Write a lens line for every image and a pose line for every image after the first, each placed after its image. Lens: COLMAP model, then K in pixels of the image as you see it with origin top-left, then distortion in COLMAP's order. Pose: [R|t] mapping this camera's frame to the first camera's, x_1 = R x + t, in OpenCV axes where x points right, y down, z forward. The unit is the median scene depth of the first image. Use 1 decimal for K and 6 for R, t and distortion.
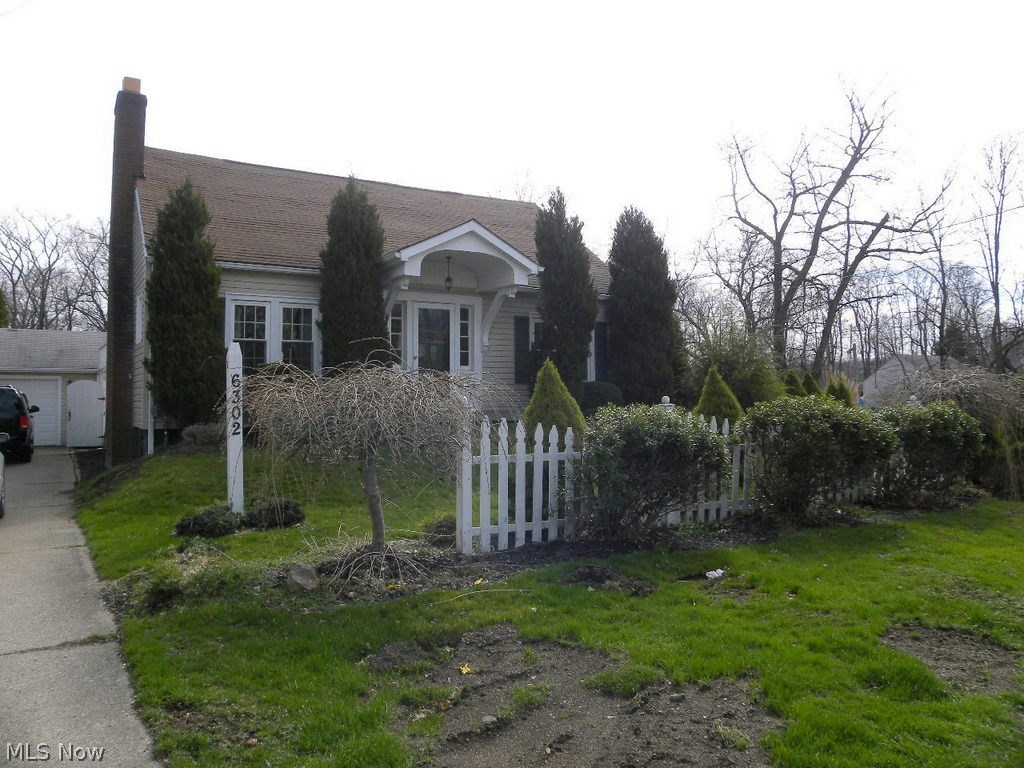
lens RADIAL K [[799.9, 0, 512.0], [0, 799.9, 384.0], [0, 0, 1]] dist [-0.170283, 0.128536]
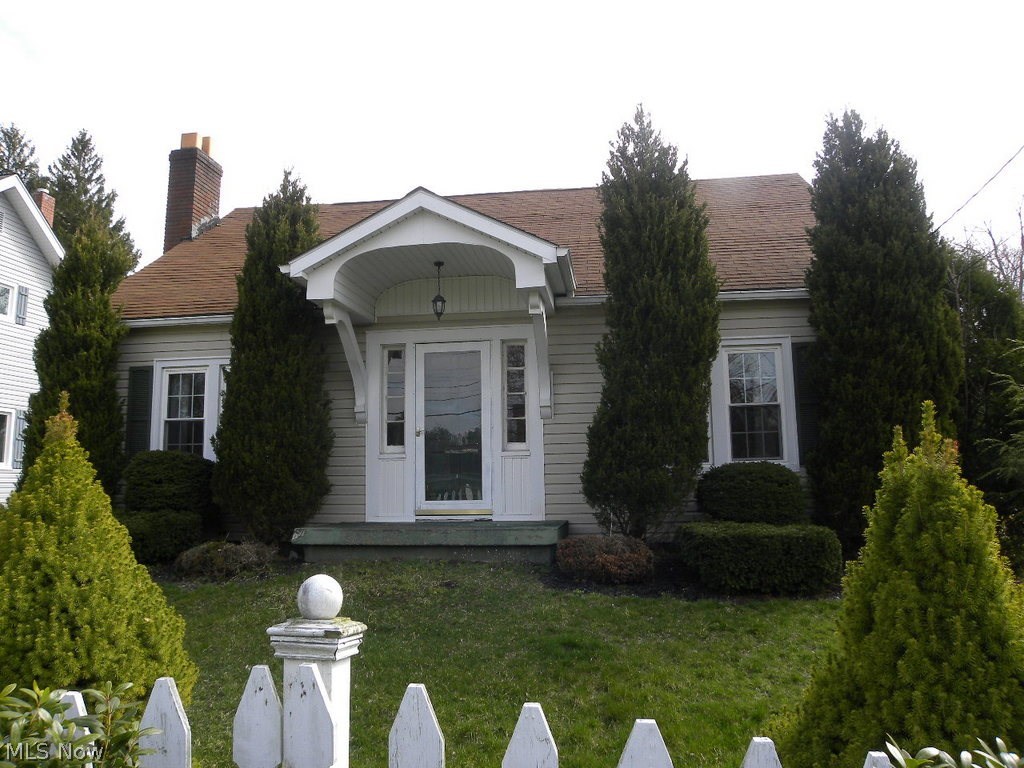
lens RADIAL K [[778.5, 0, 516.8], [0, 778.5, 379.3], [0, 0, 1]] dist [-0.165820, 0.106777]
pose [[0.763147, -0.100114, -0.638423, 0.324552], [0.022486, 0.991442, -0.128593, 0.004916], [0.645833, 0.083780, 0.758868, 0.582898]]
